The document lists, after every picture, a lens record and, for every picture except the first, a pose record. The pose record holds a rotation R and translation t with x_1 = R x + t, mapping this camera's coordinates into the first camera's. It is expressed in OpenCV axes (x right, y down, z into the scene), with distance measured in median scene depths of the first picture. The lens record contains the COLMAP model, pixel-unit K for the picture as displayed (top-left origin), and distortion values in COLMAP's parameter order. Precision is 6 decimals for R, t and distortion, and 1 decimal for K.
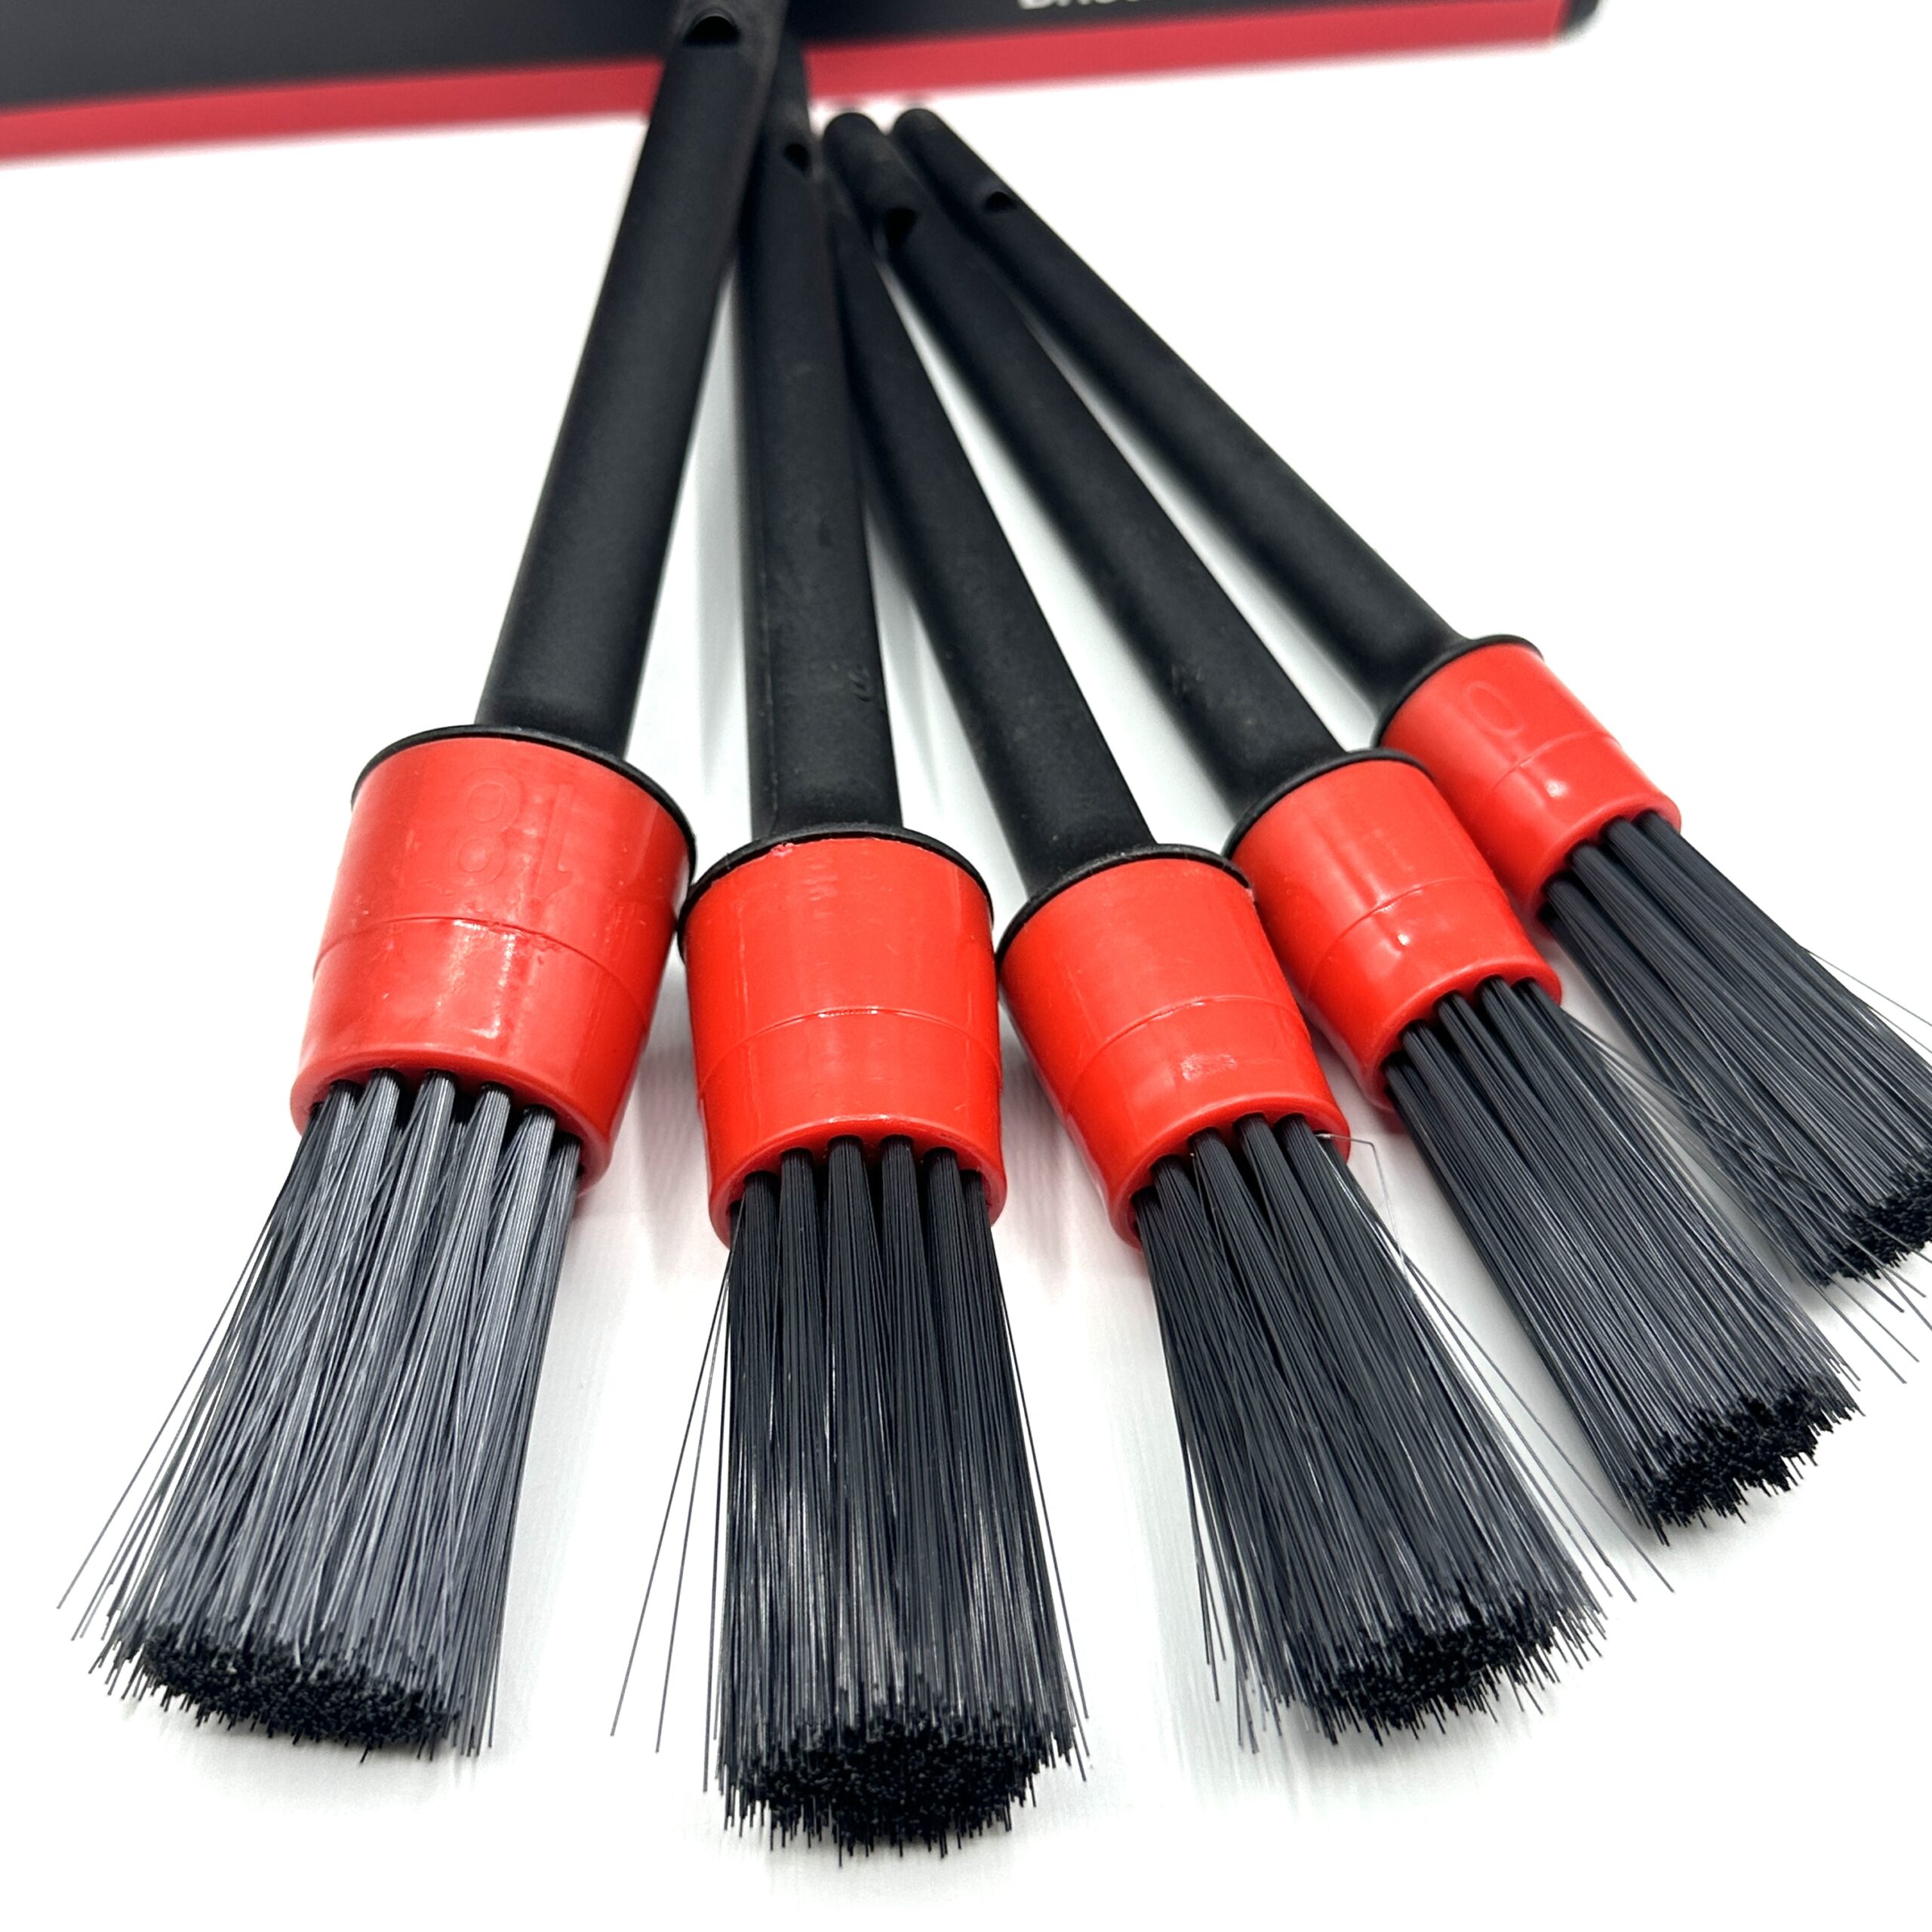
lens RADIAL K [[2574.4, 0, 966.0], [0, 2574.4, 966.0], [0, 0, 1]] dist [0.173098, -0.306341]
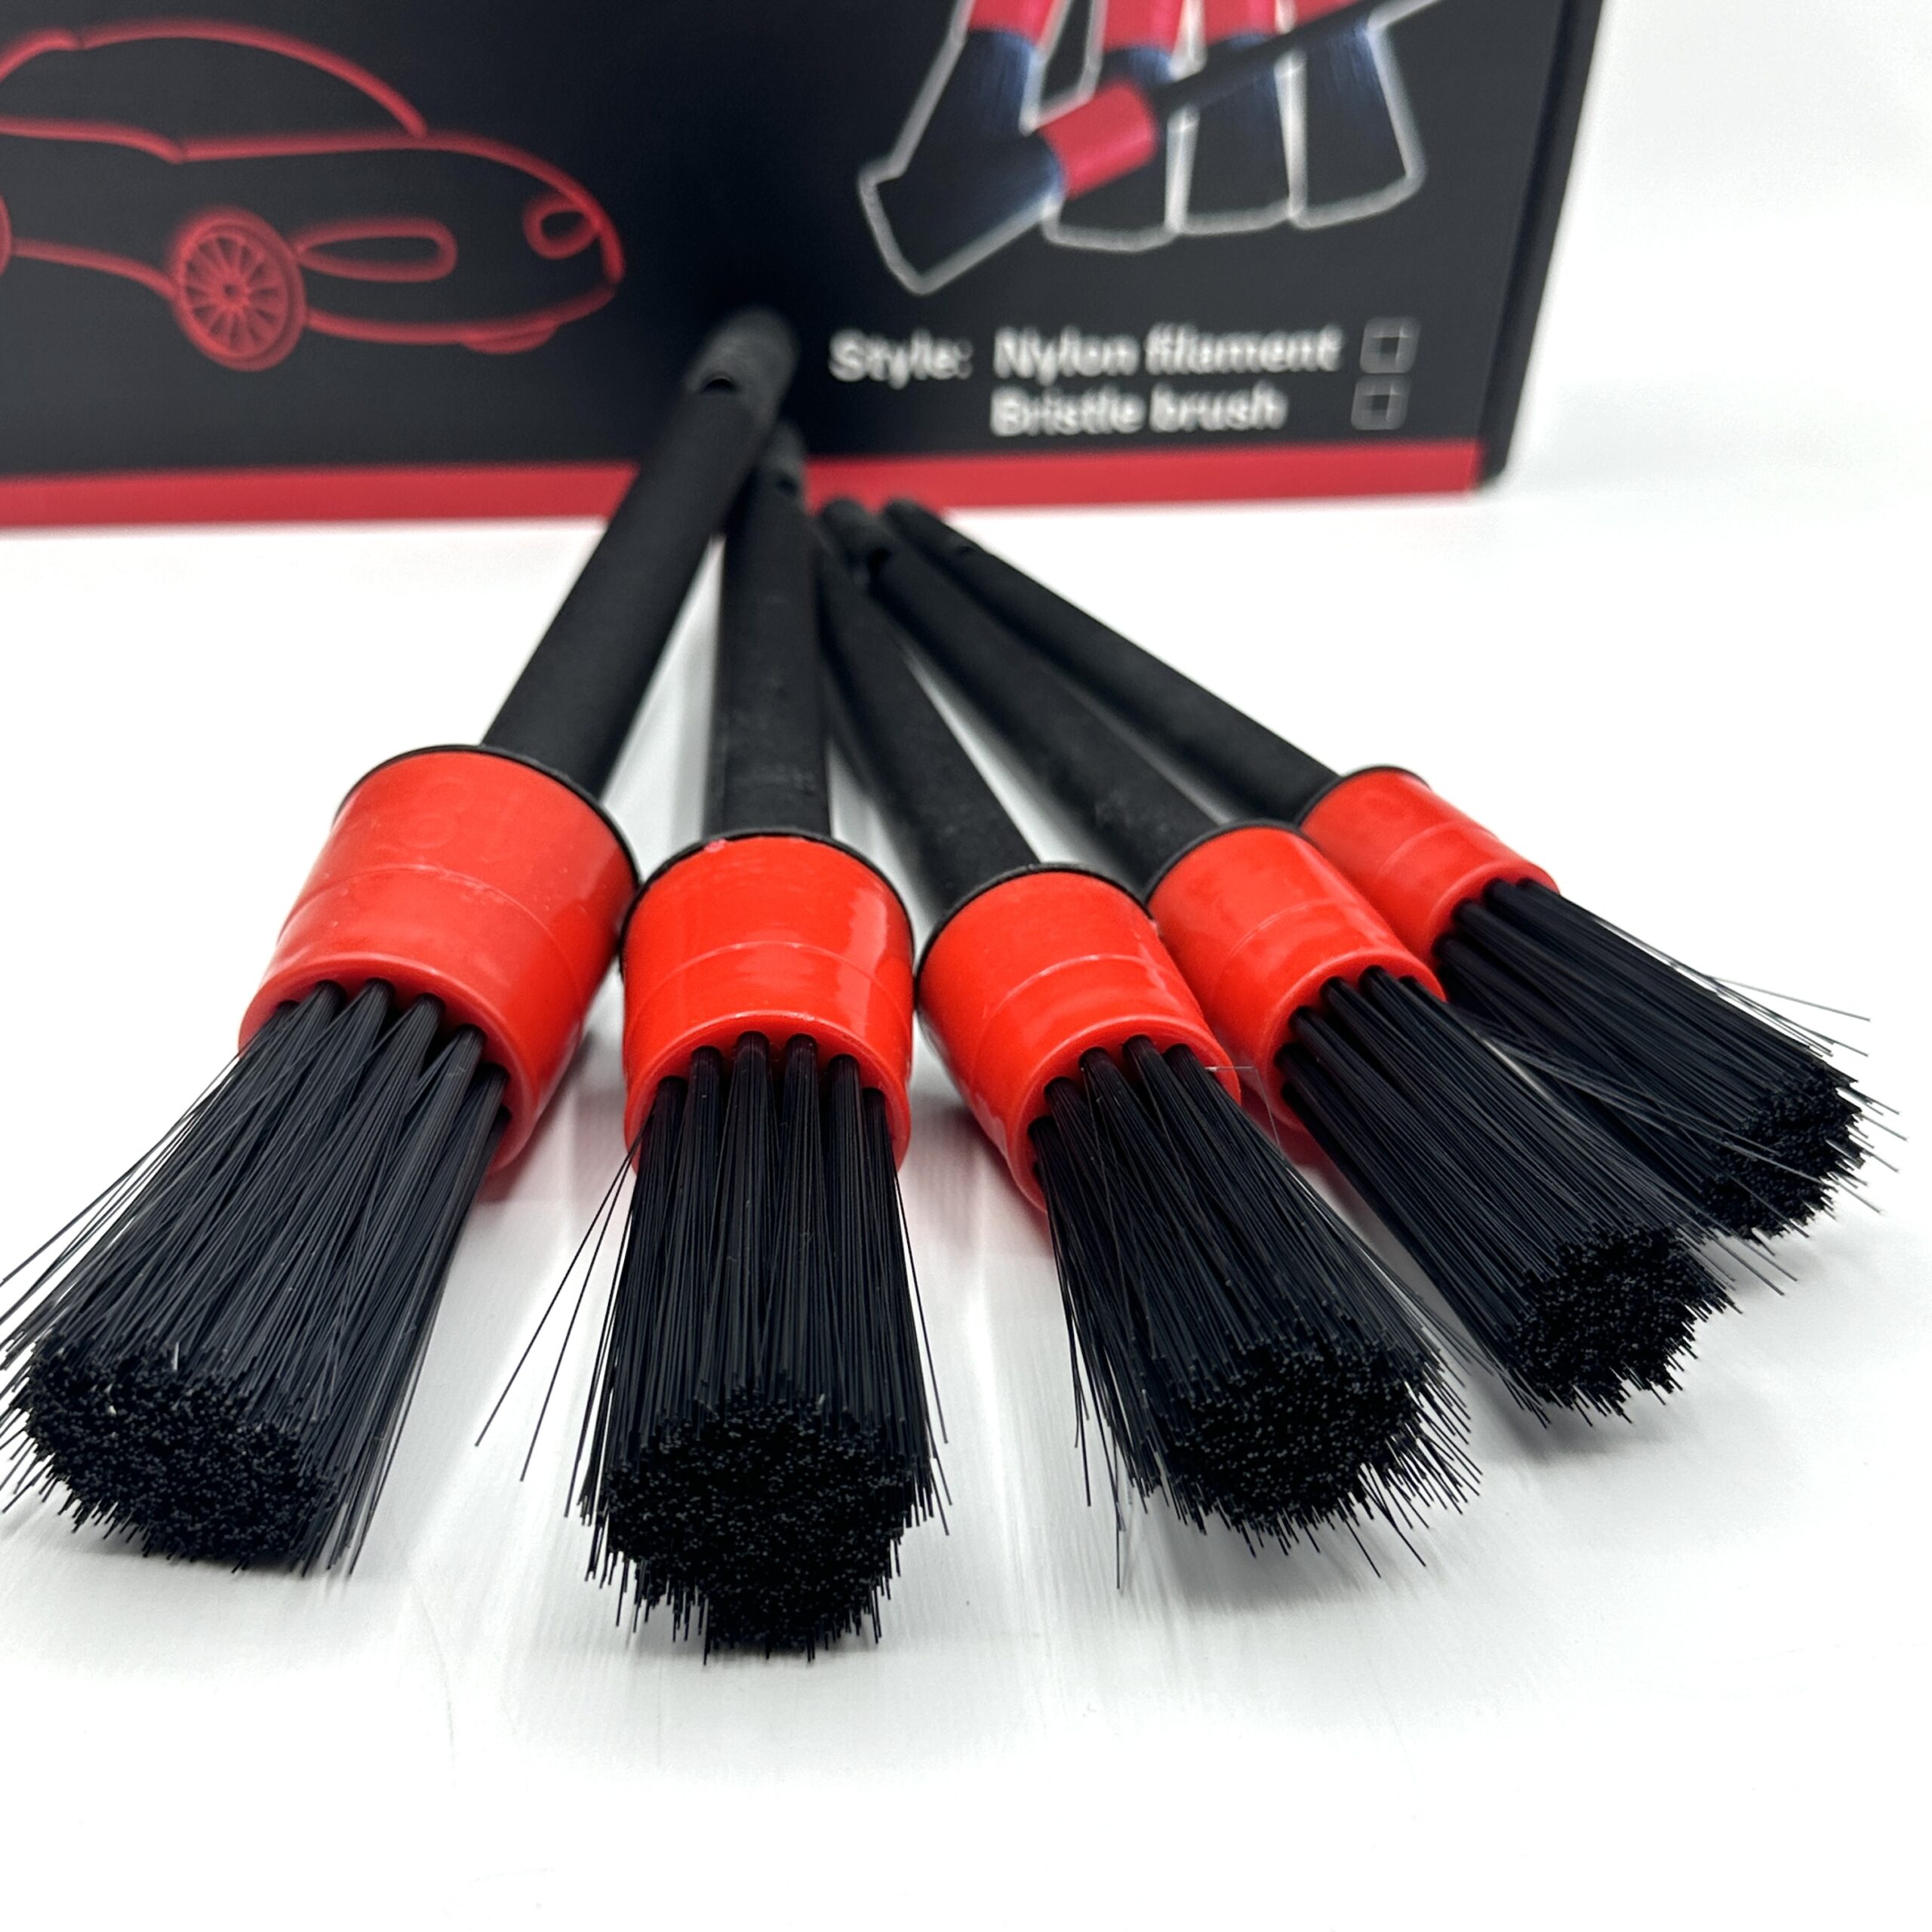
lens RADIAL K [[2574.4, 0, 966.0], [0, 2574.4, 966.0], [0, 0, 1]] dist [0.173098, -0.306341]
pose [[0.999616, 0.007960, -0.026543, 0.065667], [-0.016074, 0.946812, -0.321387, 0.361578], [0.022573, 0.321690, 0.946576, -0.009840]]
